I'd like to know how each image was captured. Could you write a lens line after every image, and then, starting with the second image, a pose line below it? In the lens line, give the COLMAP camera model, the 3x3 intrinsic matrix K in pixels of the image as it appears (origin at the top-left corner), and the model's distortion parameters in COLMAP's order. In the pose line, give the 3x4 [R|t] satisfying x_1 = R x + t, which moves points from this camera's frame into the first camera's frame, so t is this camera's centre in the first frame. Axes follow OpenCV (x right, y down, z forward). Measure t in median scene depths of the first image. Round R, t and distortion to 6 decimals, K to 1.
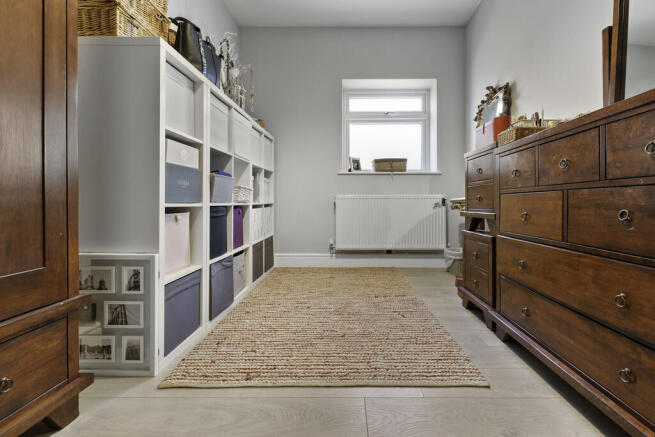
lens RADIAL K [[266.3, 0, 325.3], [0, 266.3, 202.6], [0, 0, 1]] dist [0.003852, -0.001990]
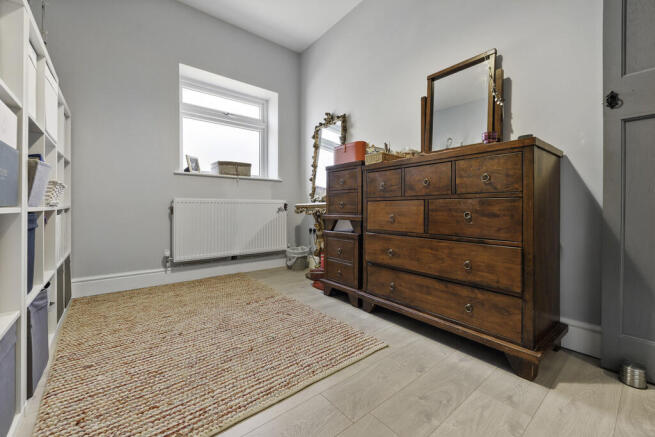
lens RADIAL K [[266.3, 0, 319.2], [0, 266.3, 208.9], [0, 0, 1]] dist [0.003852, -0.001990]
pose [[0.780125, -0.000241, 0.625624, -0.314269], [-0.003702, 0.999981, 0.005002, 0.000455], [-0.625613, -0.006218, 0.780109, 0.115947]]
